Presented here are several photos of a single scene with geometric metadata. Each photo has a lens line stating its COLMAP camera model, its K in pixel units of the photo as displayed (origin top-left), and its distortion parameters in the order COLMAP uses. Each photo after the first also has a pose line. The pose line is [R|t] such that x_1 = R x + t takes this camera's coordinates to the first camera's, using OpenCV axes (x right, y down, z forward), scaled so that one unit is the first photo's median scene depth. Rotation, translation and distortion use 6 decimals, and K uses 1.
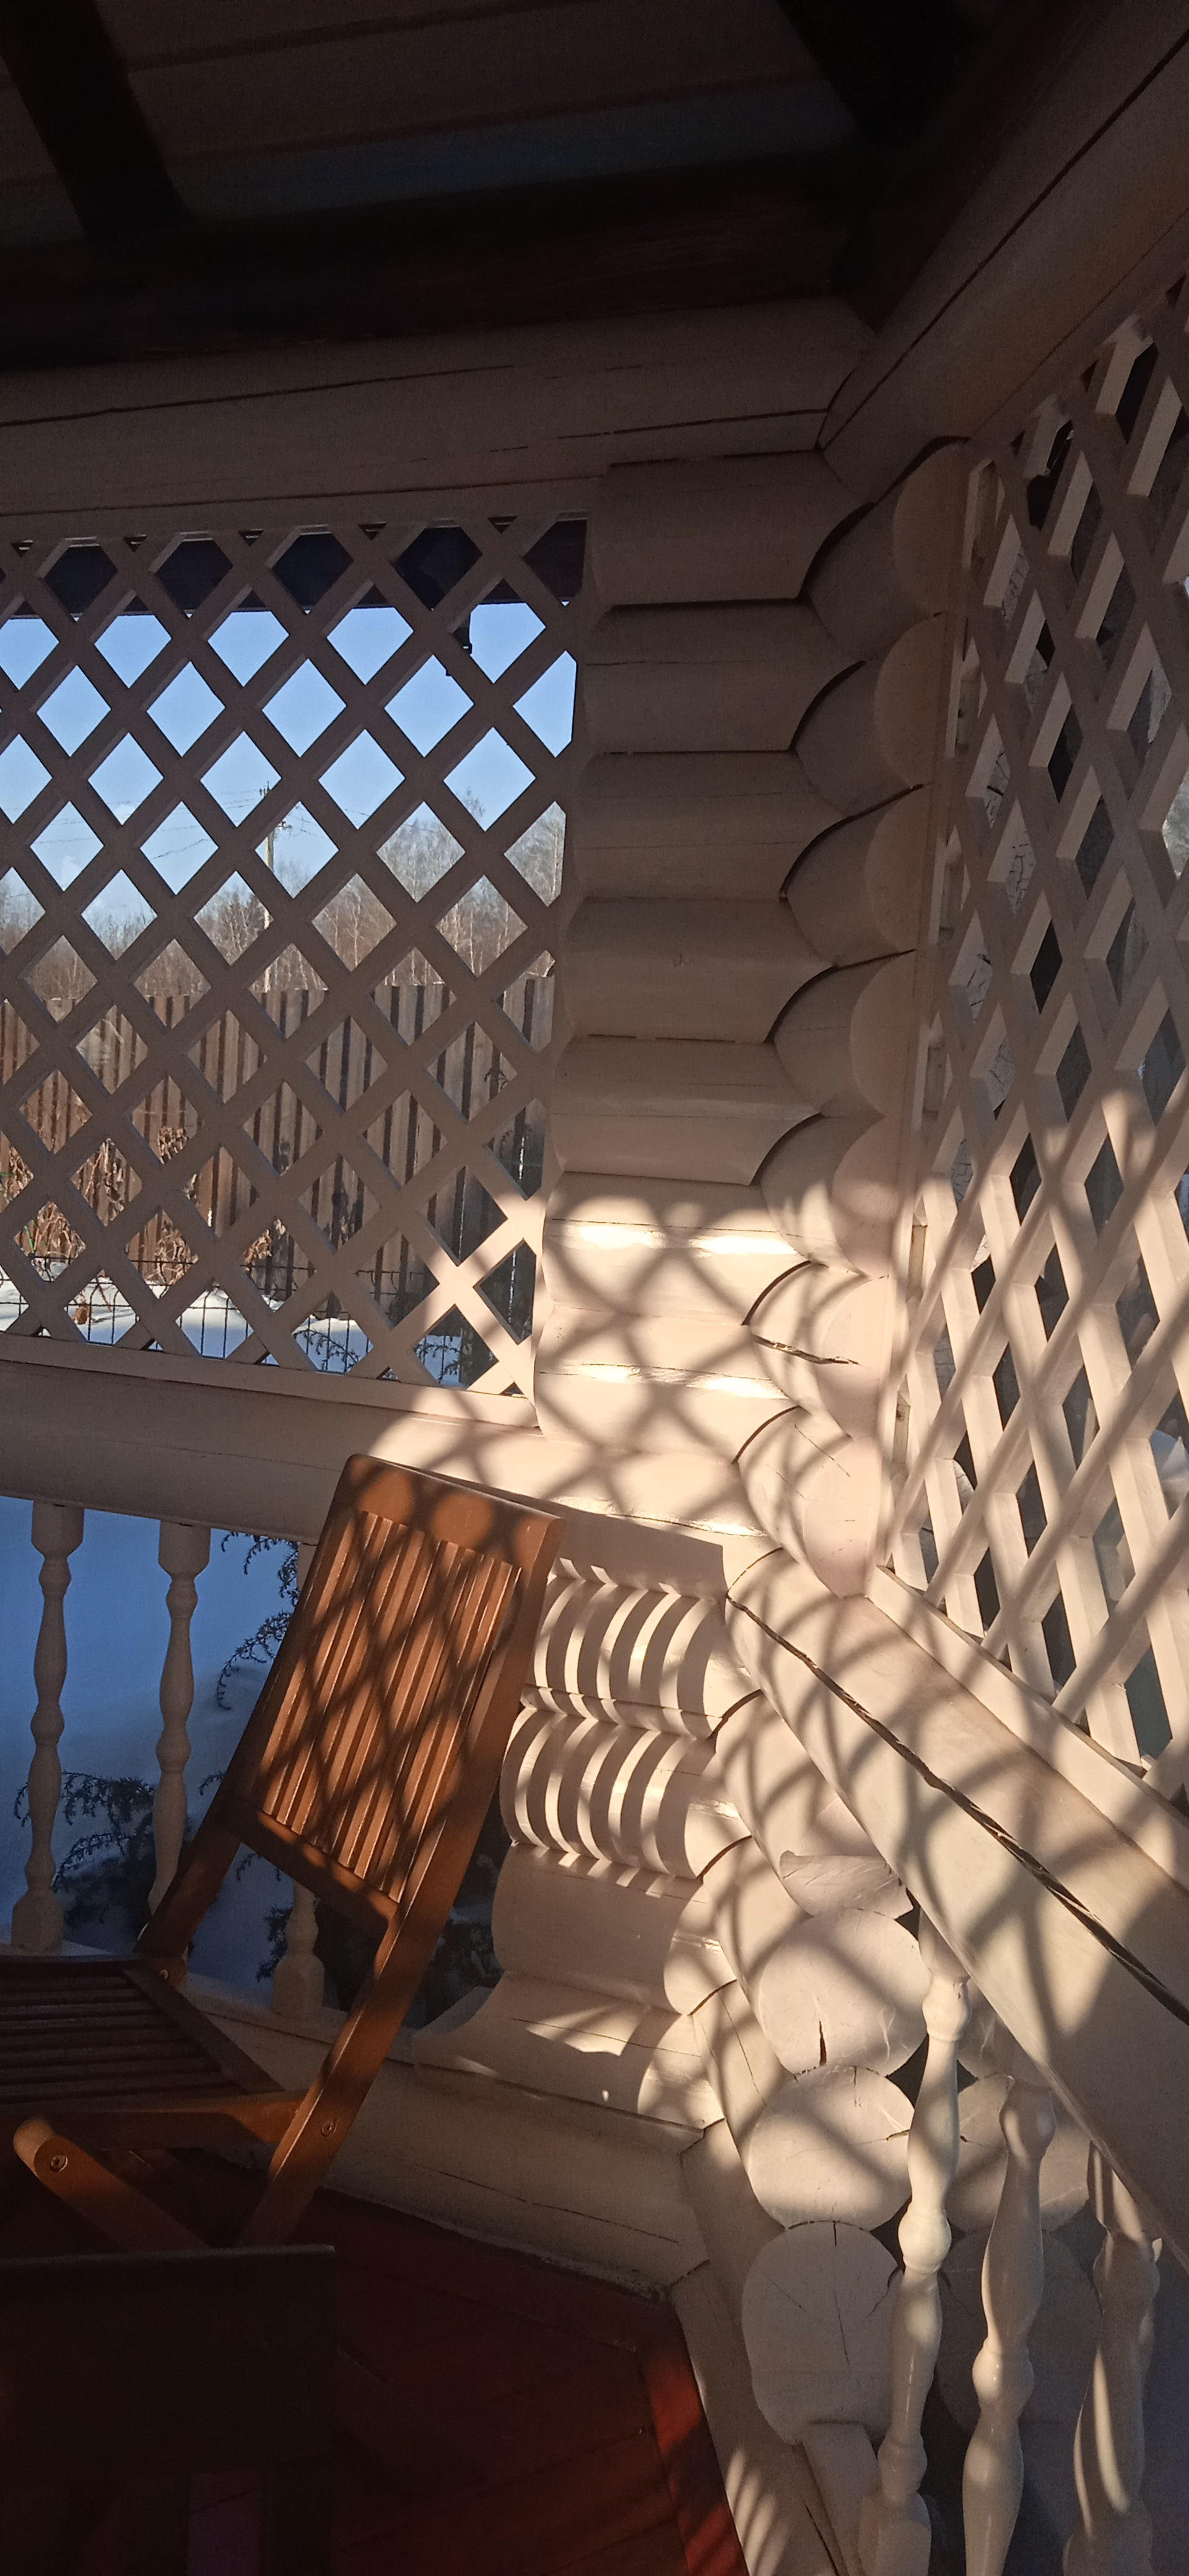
lens RADIAL K [[2105.2, 0, 578.8], [0, 2105.2, 1282.4], [0, 0, 1]] dist [0.079836, -0.094690]
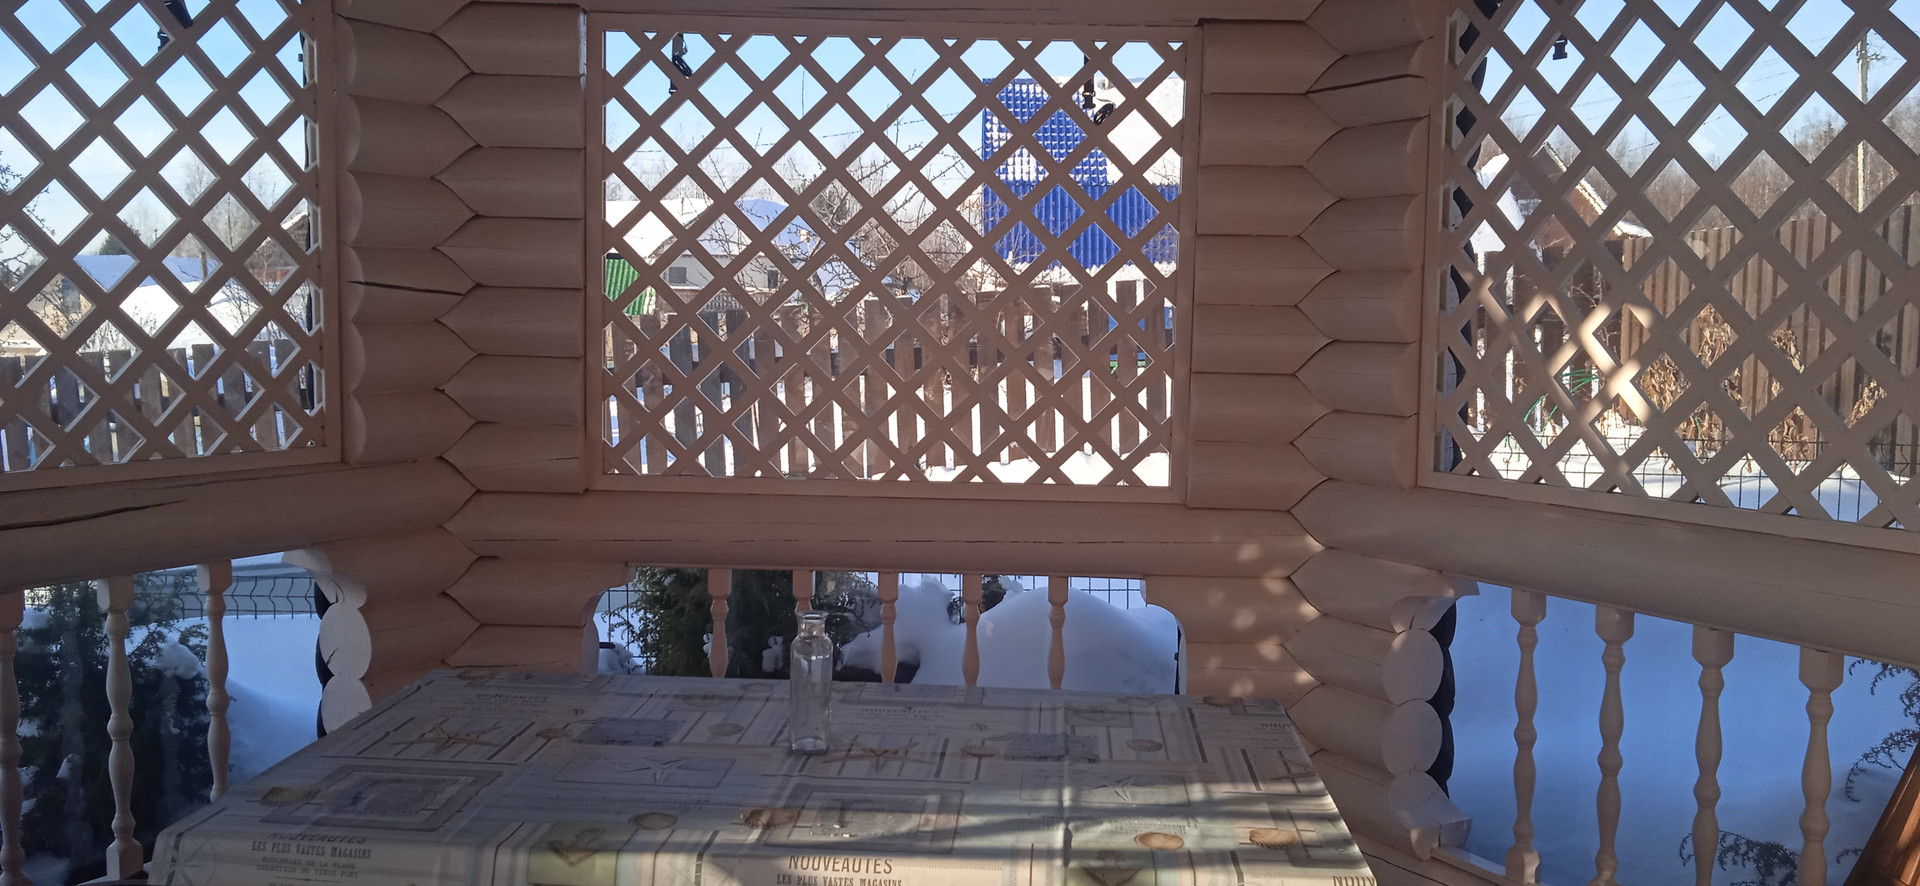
lens RADIAL K [[1569.1, 0, 960.0], [0, 1569.1, 443.0], [0, 0, 1]] dist [0.079836, -0.094690]
pose [[0.709310, -0.015246, -0.704732, 0.127303], [-0.001454, 0.999732, -0.023091, 0.011754], [0.704895, 0.017403, 0.709098, -0.050509]]
